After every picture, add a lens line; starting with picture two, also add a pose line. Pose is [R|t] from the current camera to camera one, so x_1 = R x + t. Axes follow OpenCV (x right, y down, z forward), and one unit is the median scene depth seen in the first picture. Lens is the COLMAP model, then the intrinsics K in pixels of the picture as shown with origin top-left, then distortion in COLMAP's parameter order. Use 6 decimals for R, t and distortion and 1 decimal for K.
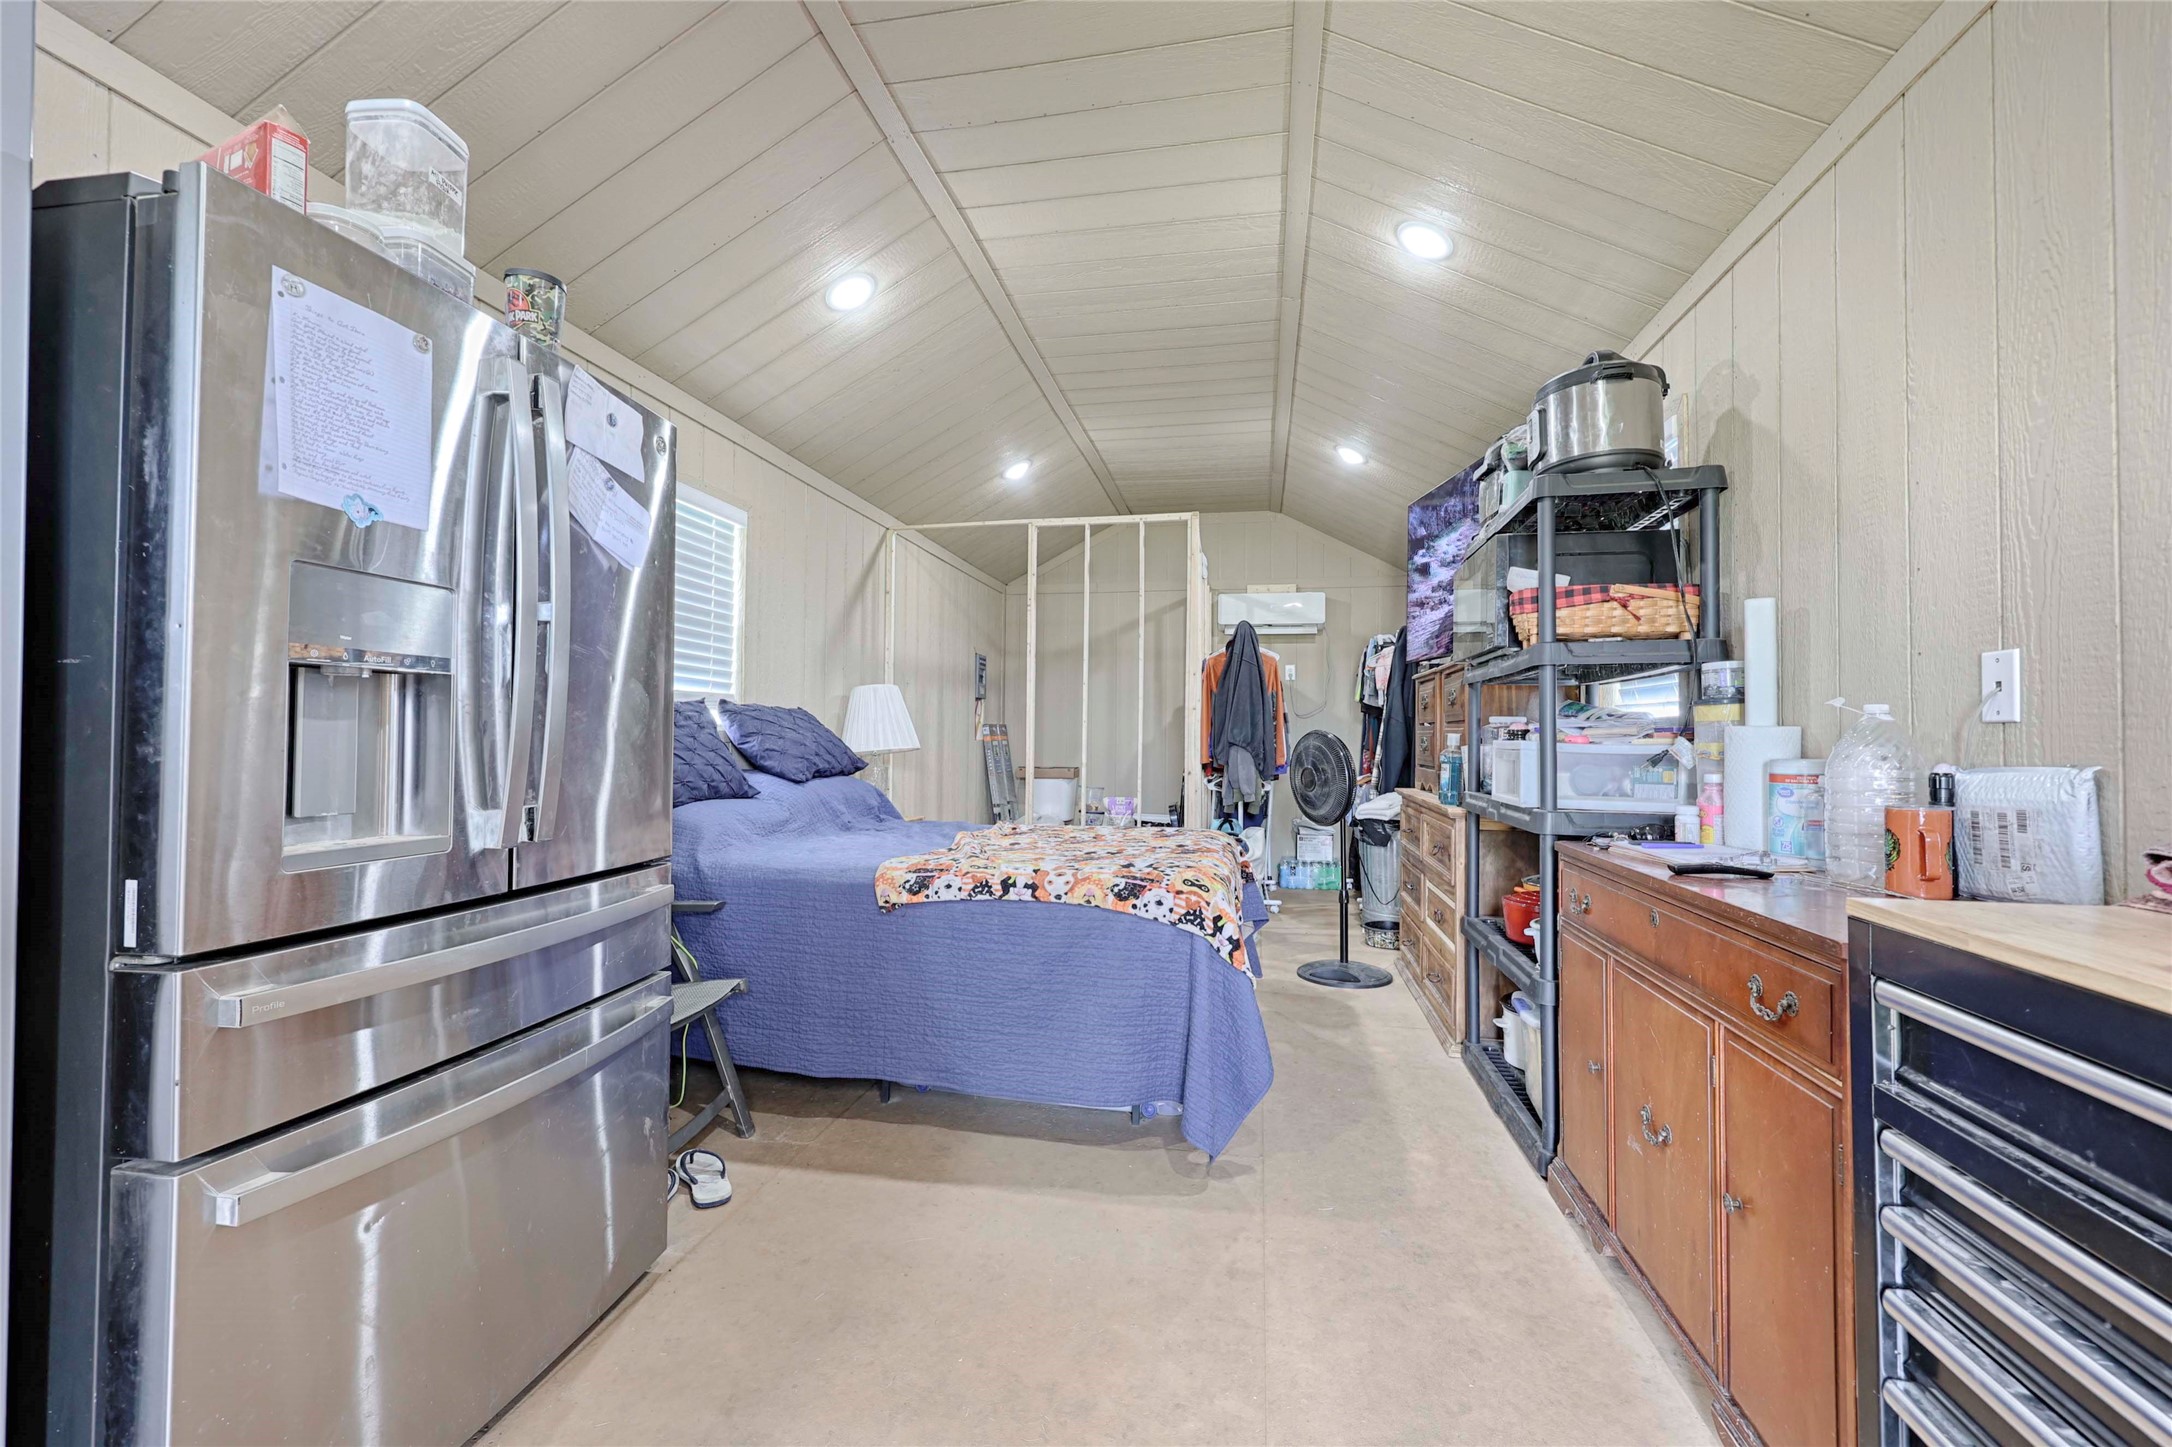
lens RADIAL K [[914.3, 0, 1084.1], [0, 914.3, 718.4], [0, 0, 1]] dist [0.000258, 0.000046]
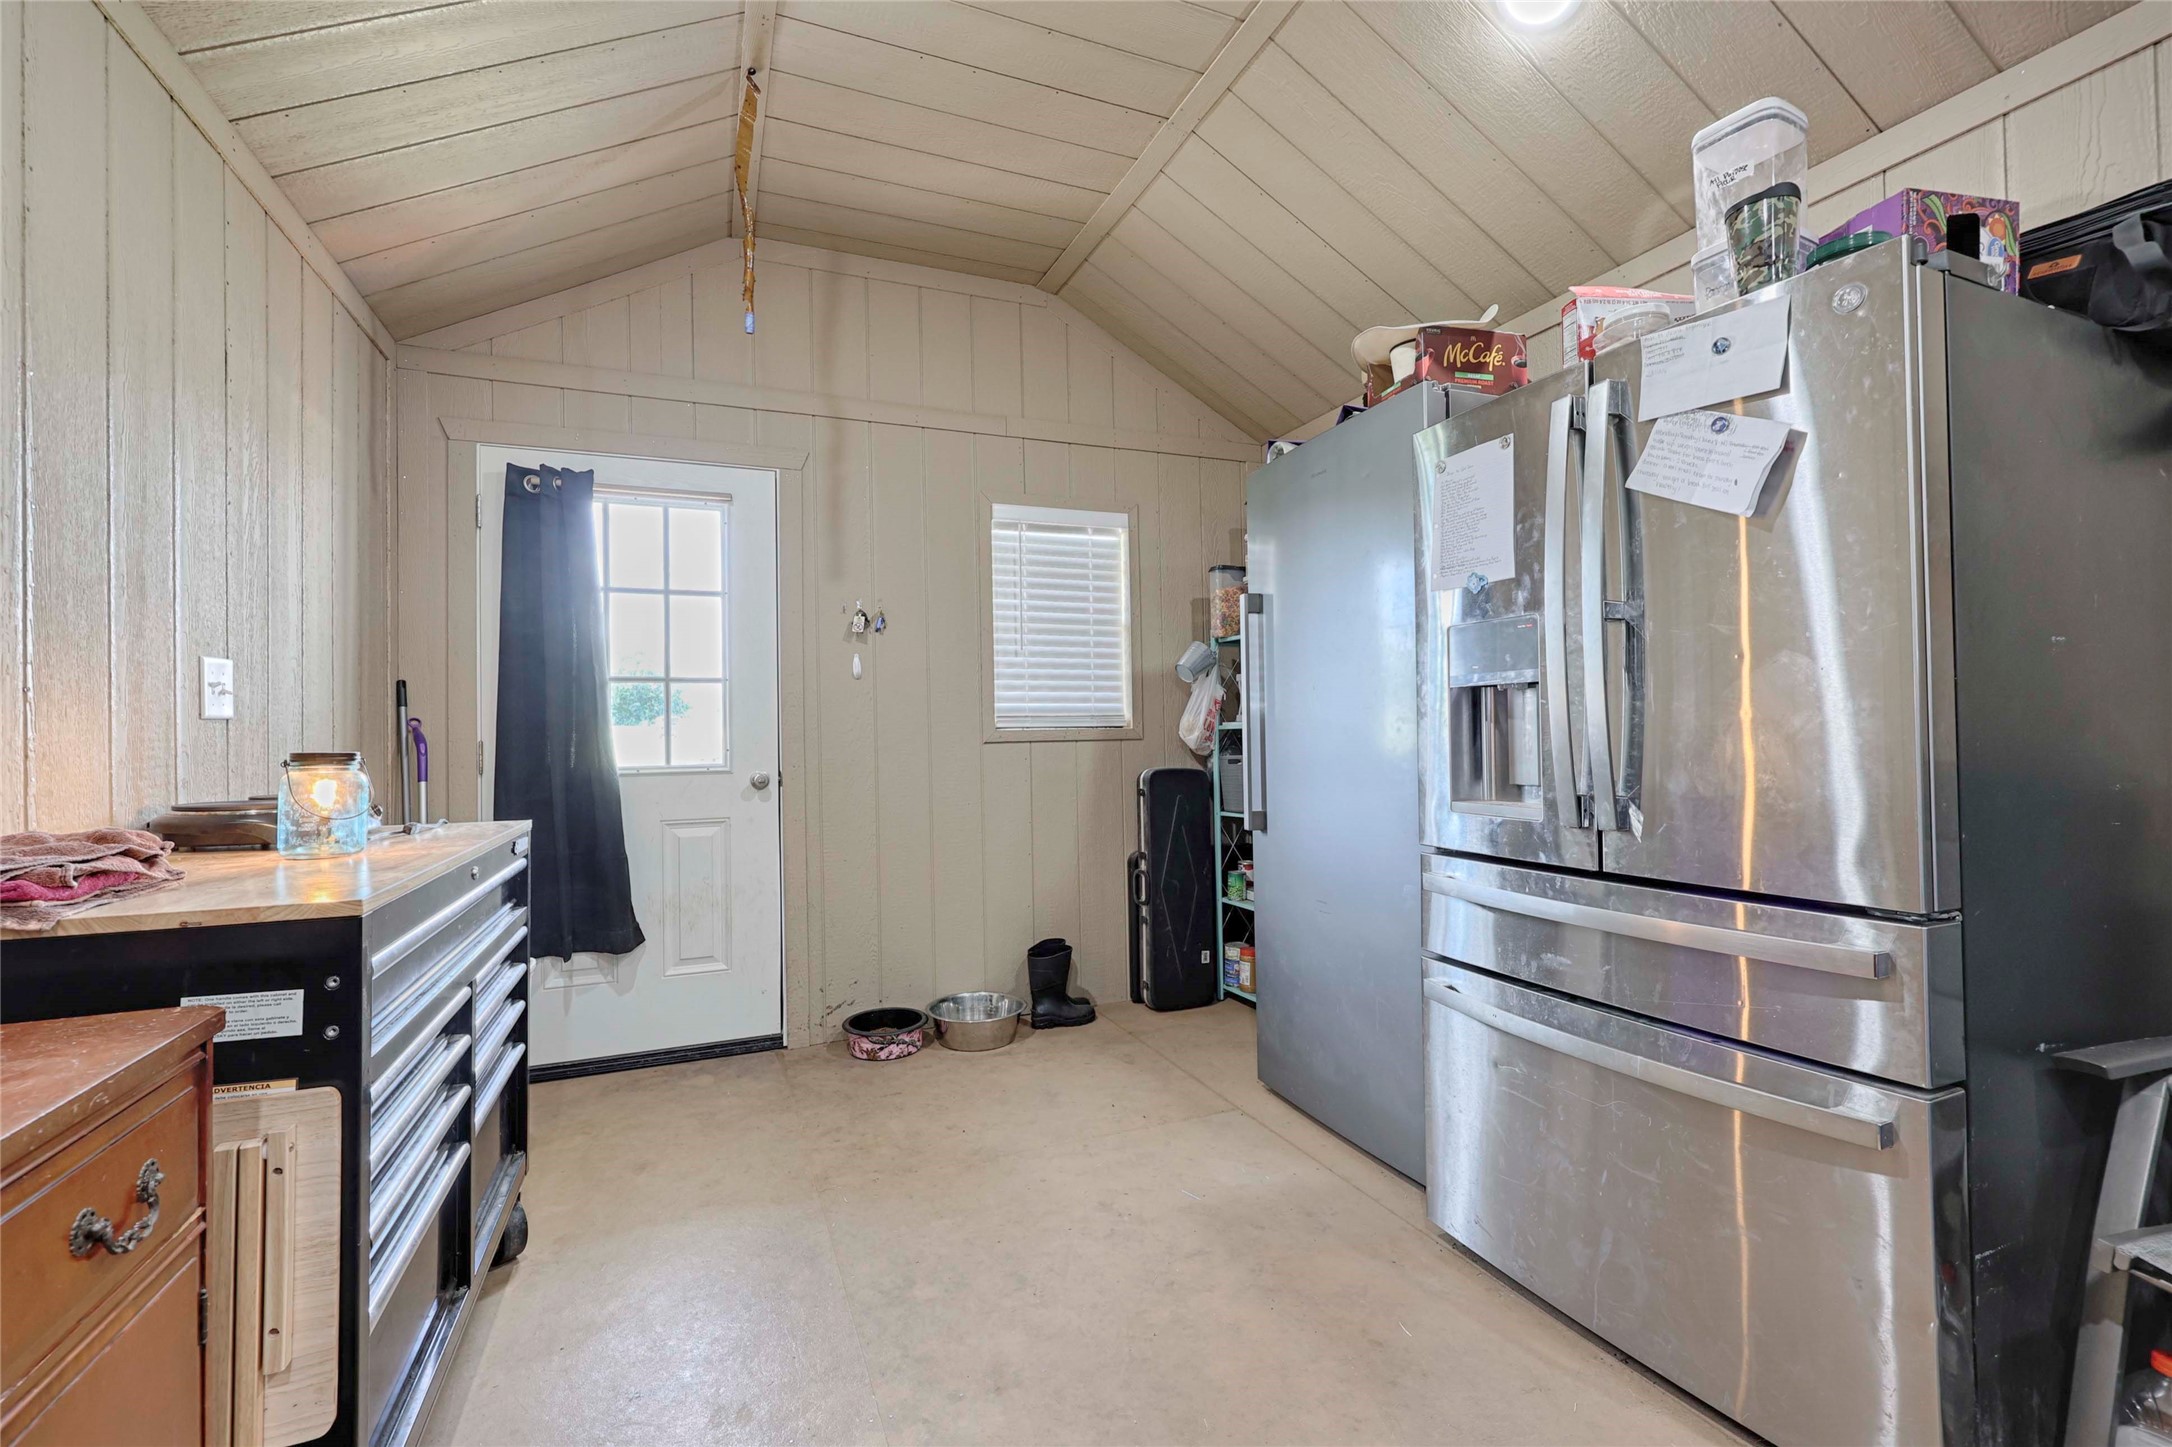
lens RADIAL K [[914.3, 0, 1084.1], [0, 914.3, 718.4], [0, 0, 1]] dist [0.000258, 0.000046]
pose [[-0.830514, 0.000233, -0.556997, 0.495961], [0.023246, 0.999143, -0.034244, 0.029483], [0.556512, -0.041388, -0.829808, 1.579491]]
